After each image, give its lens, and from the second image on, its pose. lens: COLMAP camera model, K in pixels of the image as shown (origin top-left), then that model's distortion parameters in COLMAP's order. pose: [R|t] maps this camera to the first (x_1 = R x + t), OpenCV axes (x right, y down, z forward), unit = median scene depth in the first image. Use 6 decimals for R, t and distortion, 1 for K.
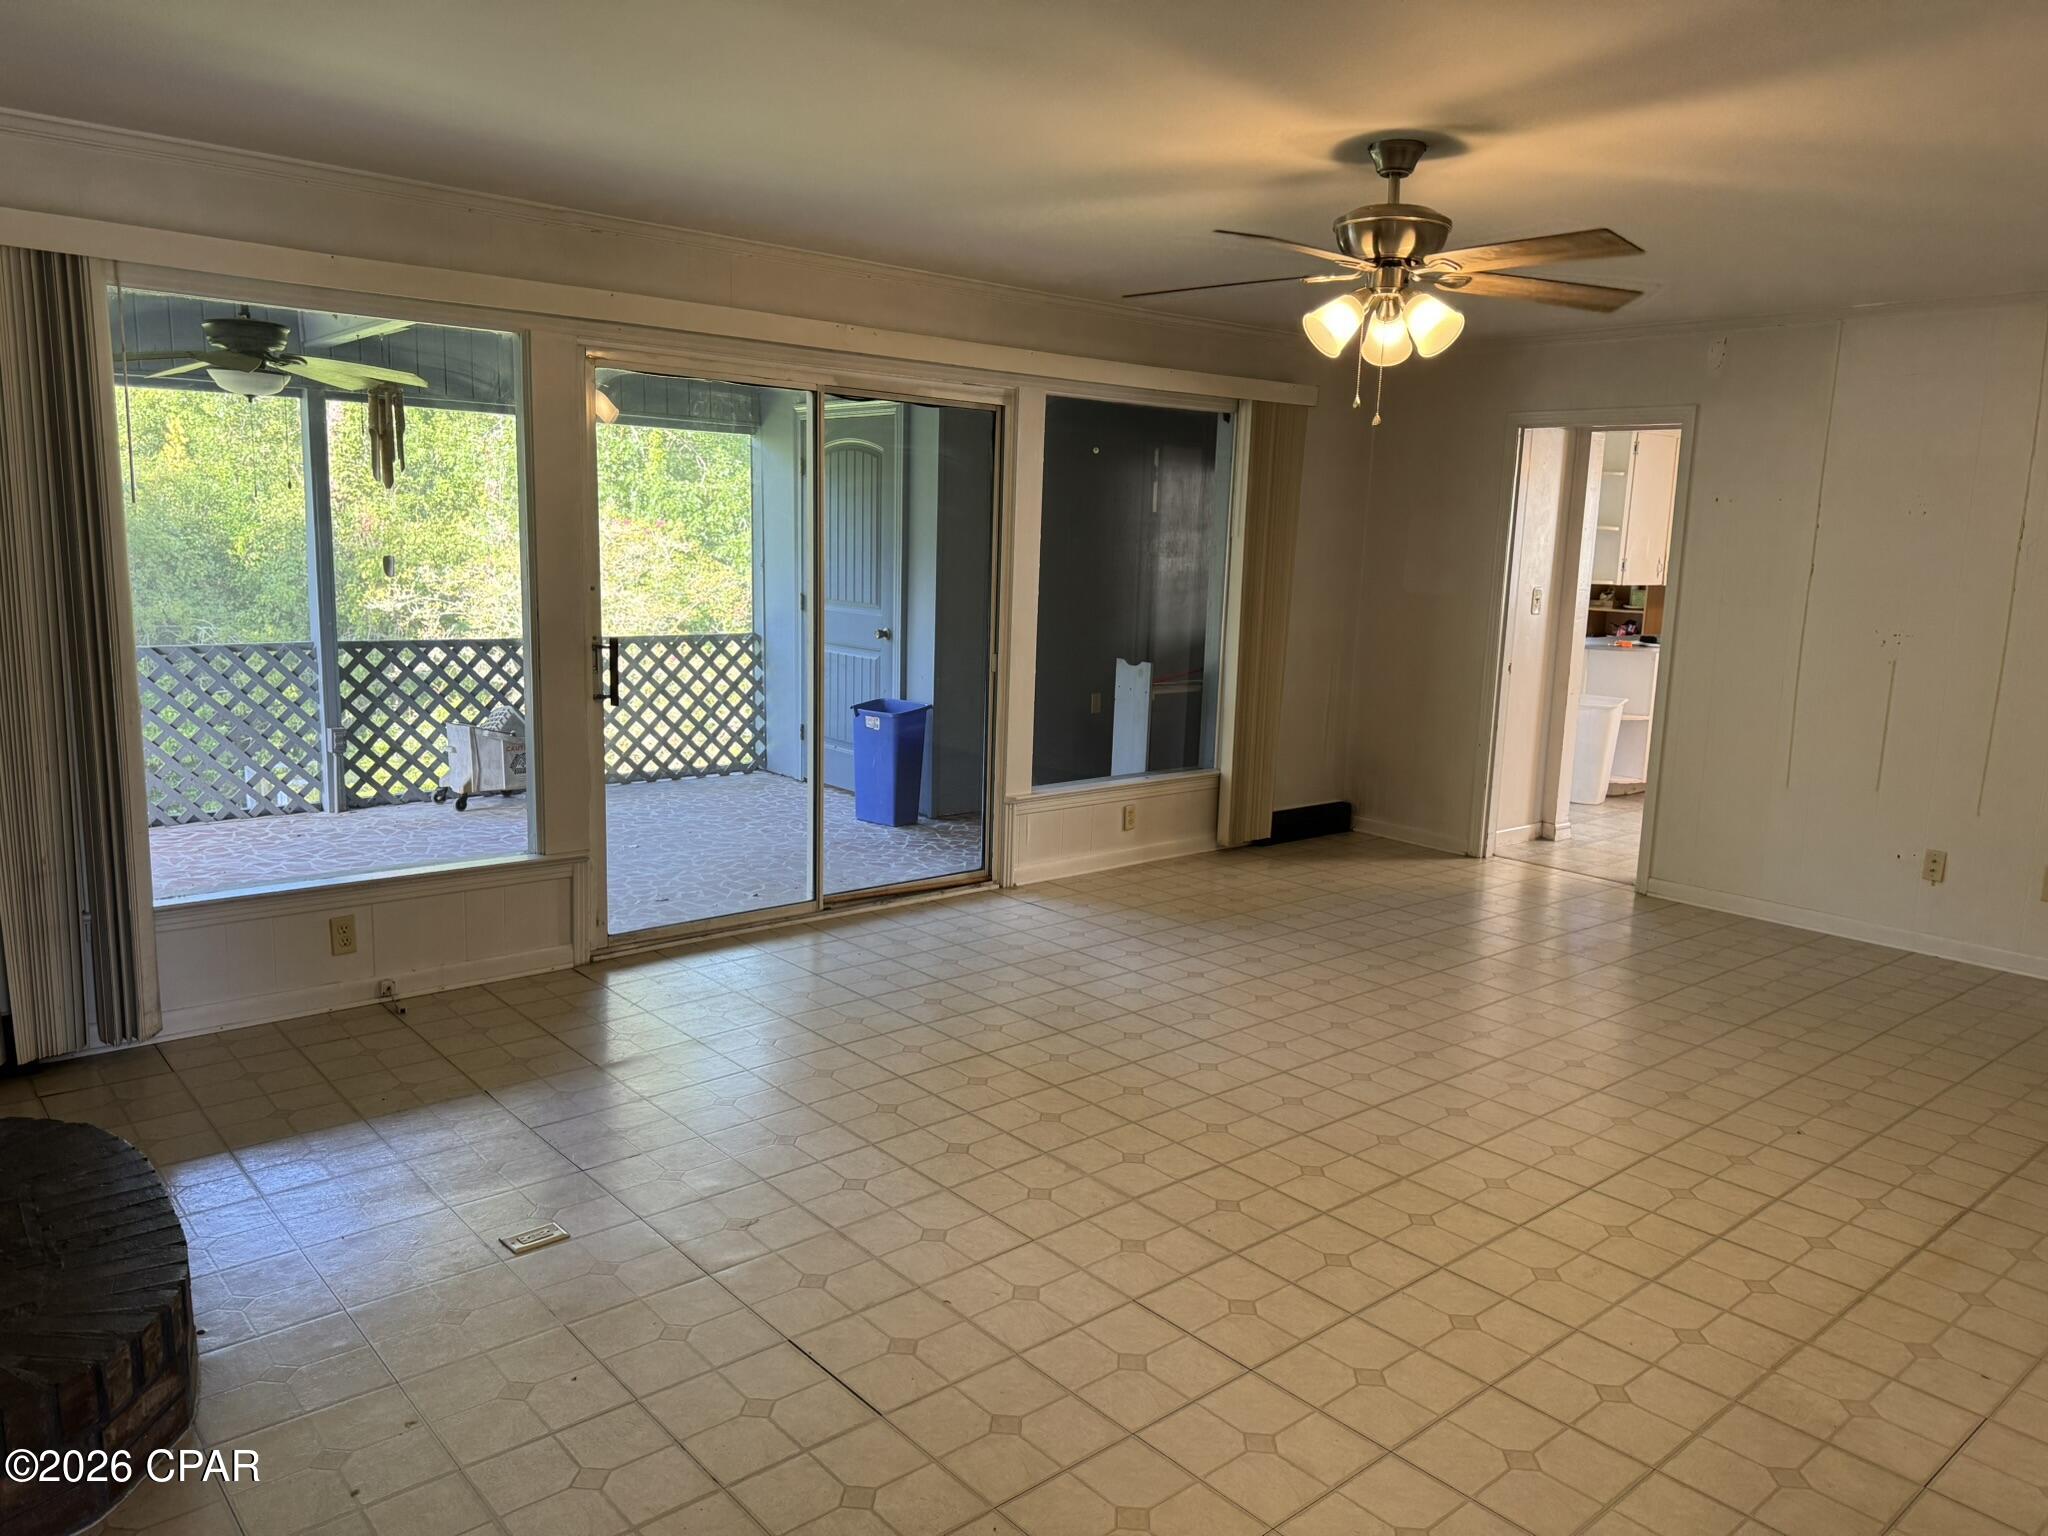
lens RADIAL K [[1430.1, 0, 1024.7], [0, 1430.1, 764.2], [0, 0, 1]] dist [0.067395, -0.081644]
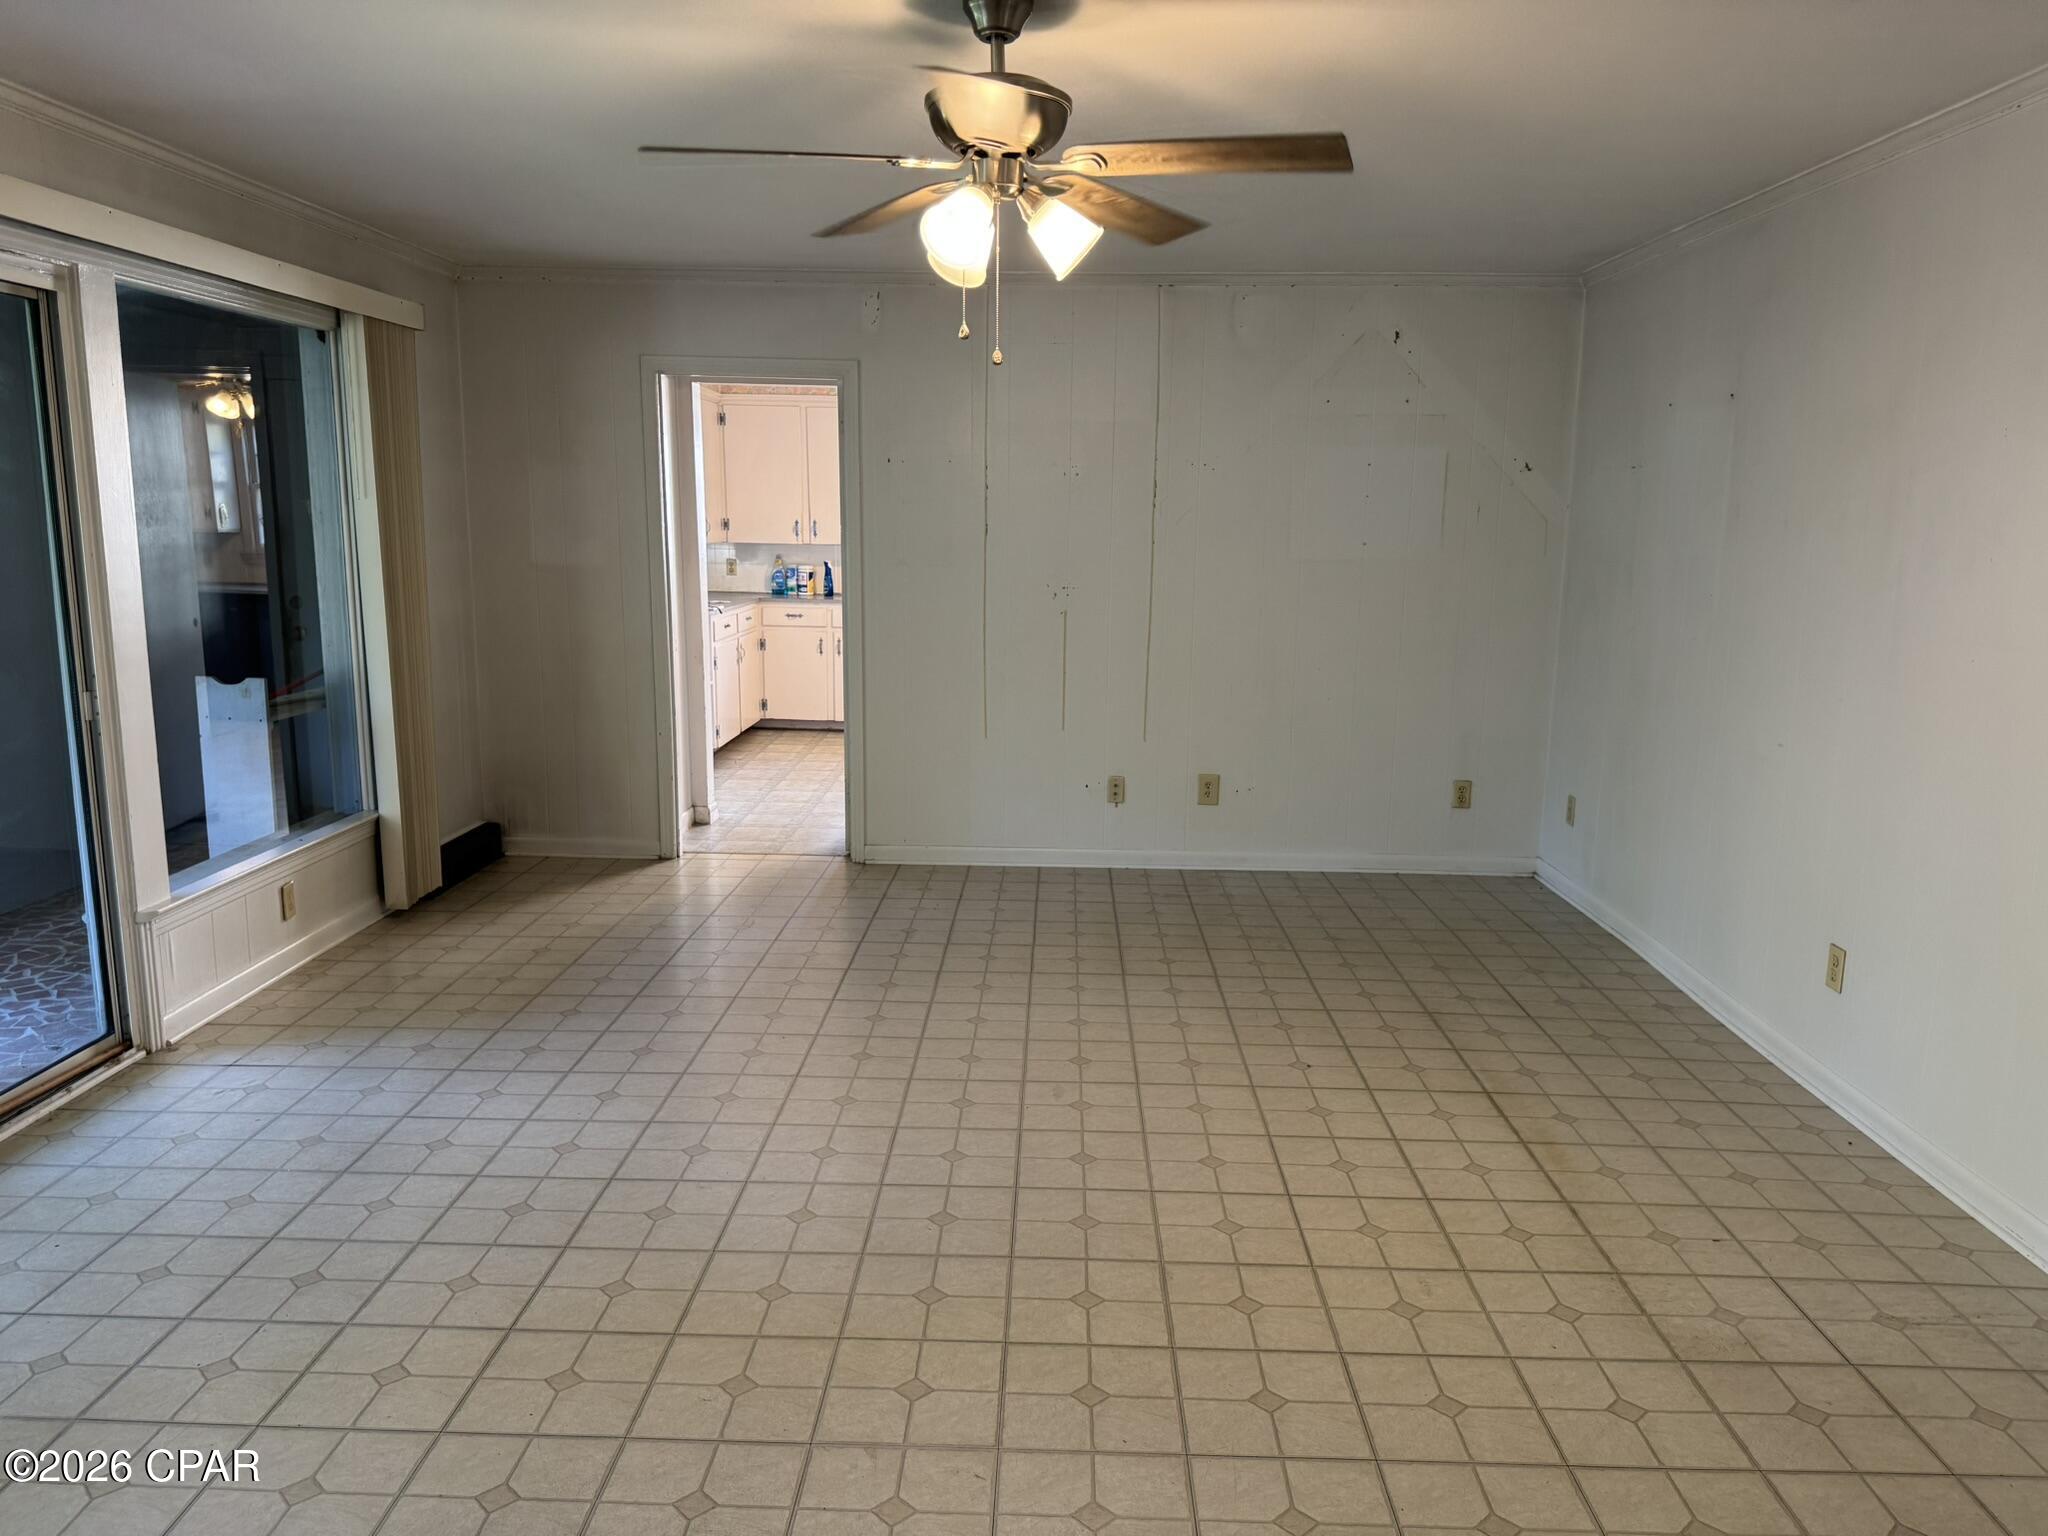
lens RADIAL K [[1430.1, 0, 1020.1], [0, 1430.1, 772.7], [0, 0, 1]] dist [0.067395, -0.081644]
pose [[0.673522, -0.152275, 0.723312, -0.223521], [0.125672, 0.987894, 0.090955, -0.052794], [-0.728406, 0.029640, 0.684505, 0.290683]]
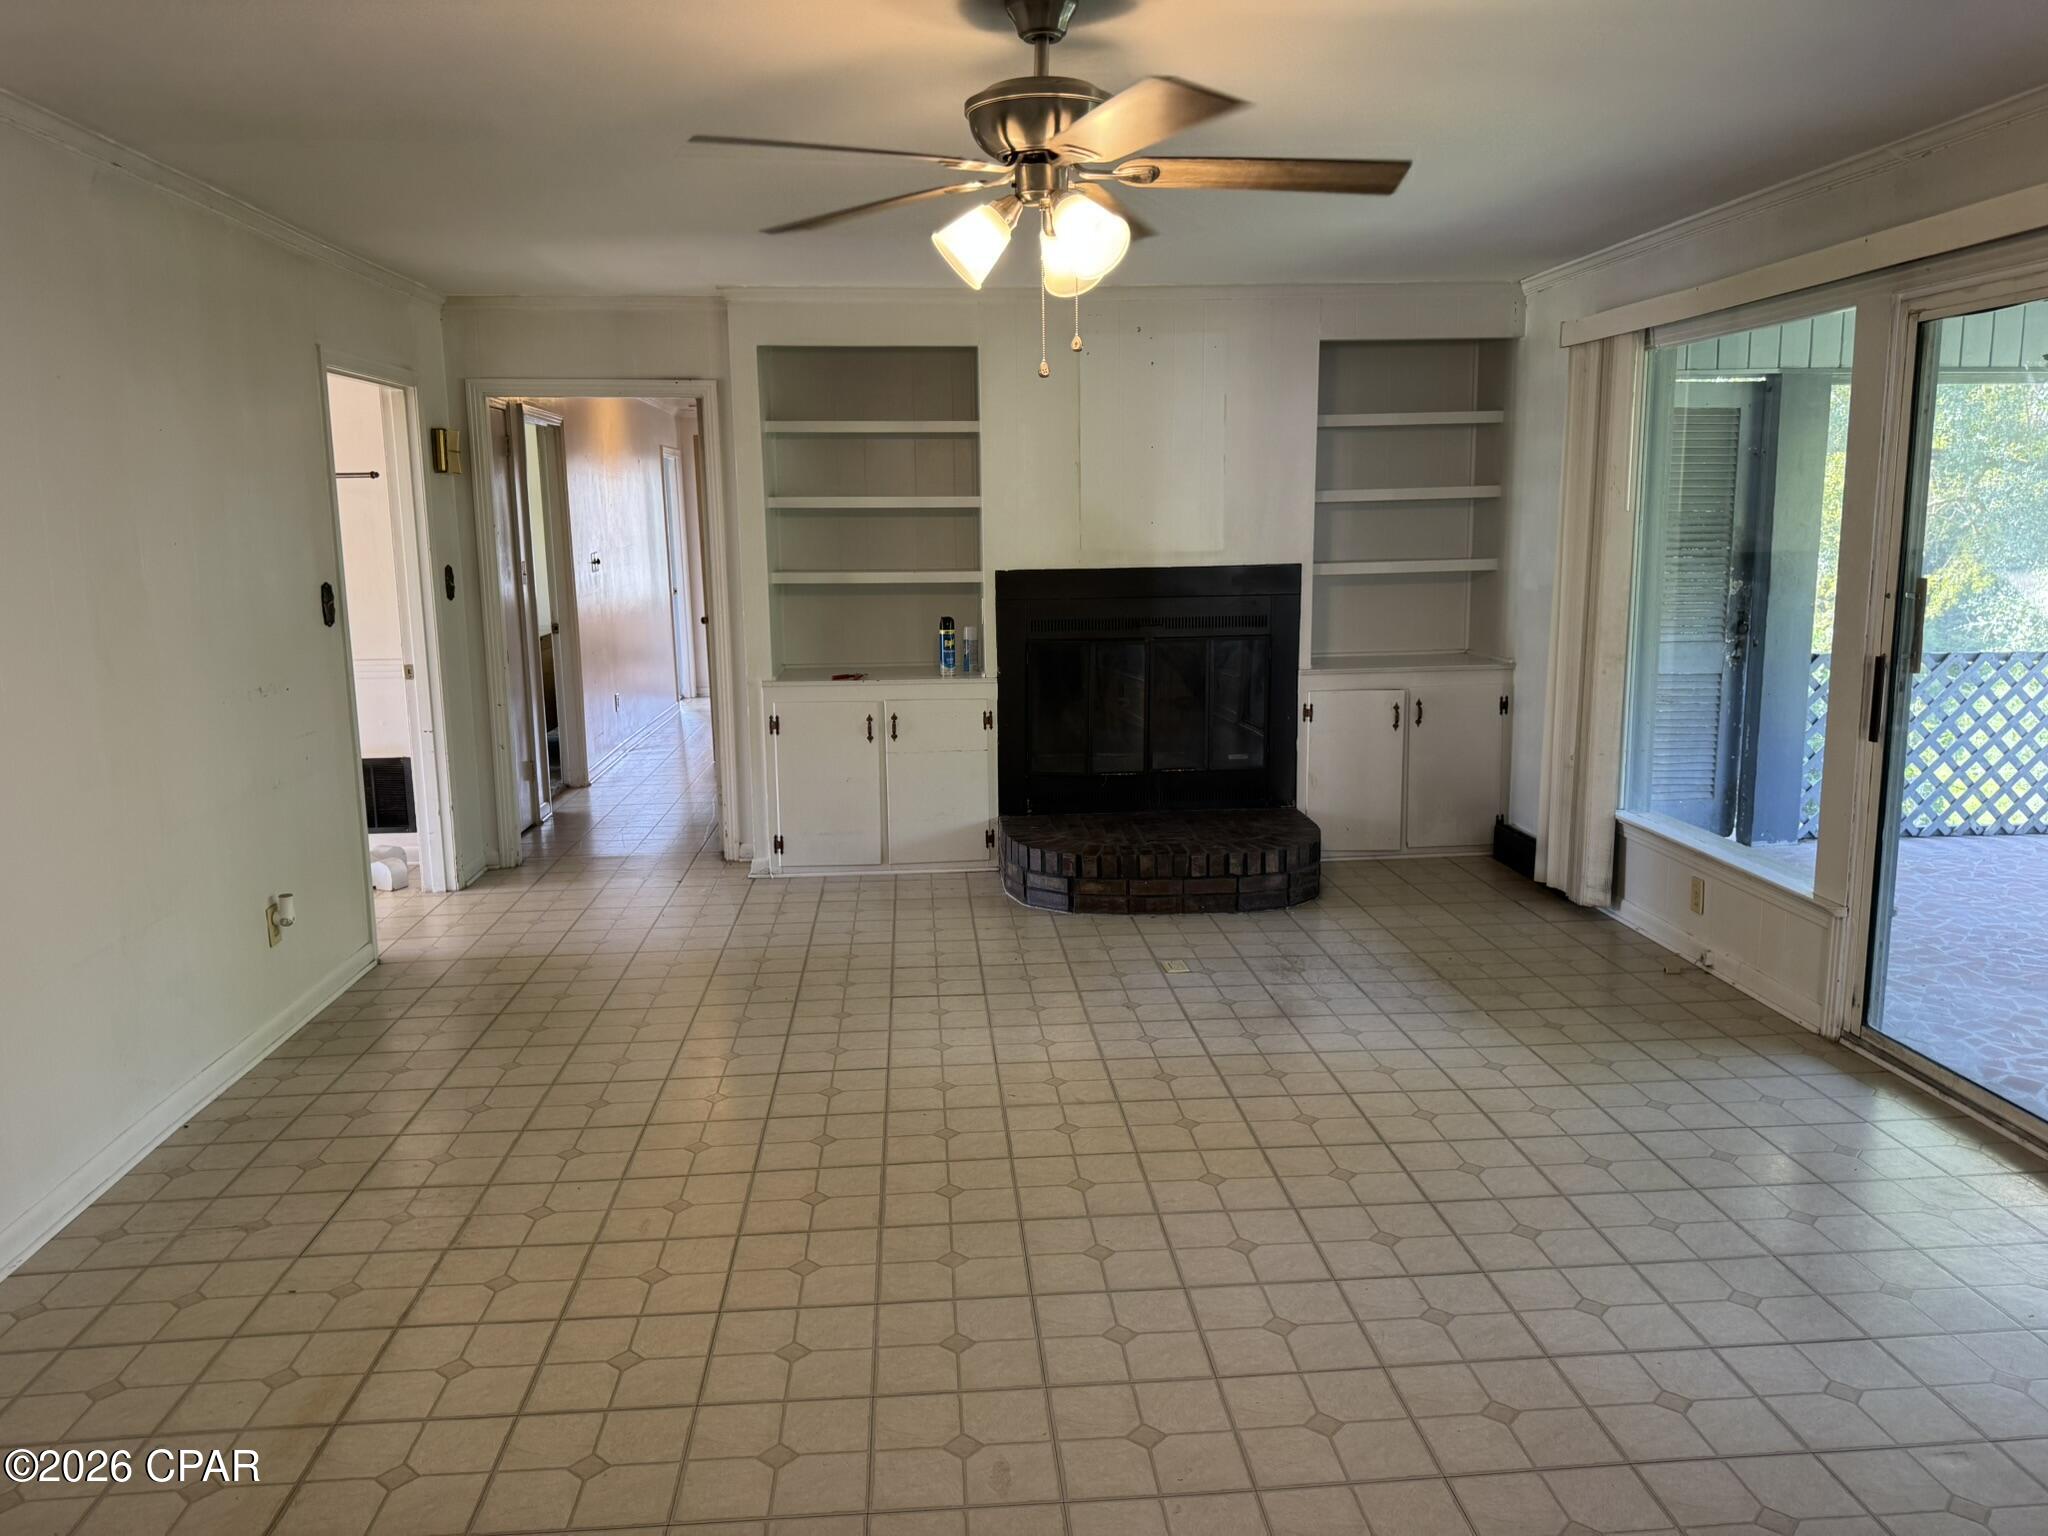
lens RADIAL K [[1430.1, 0, 1027.9], [0, 1430.1, 752.8], [0, 0, 1]] dist [0.067395, -0.081644]
pose [[-0.589739, 0.110017, -0.800065, 0.555422], [-0.131805, 0.964283, 0.229753, -0.137236], [0.796766, 0.240947, -0.554174, 0.927289]]
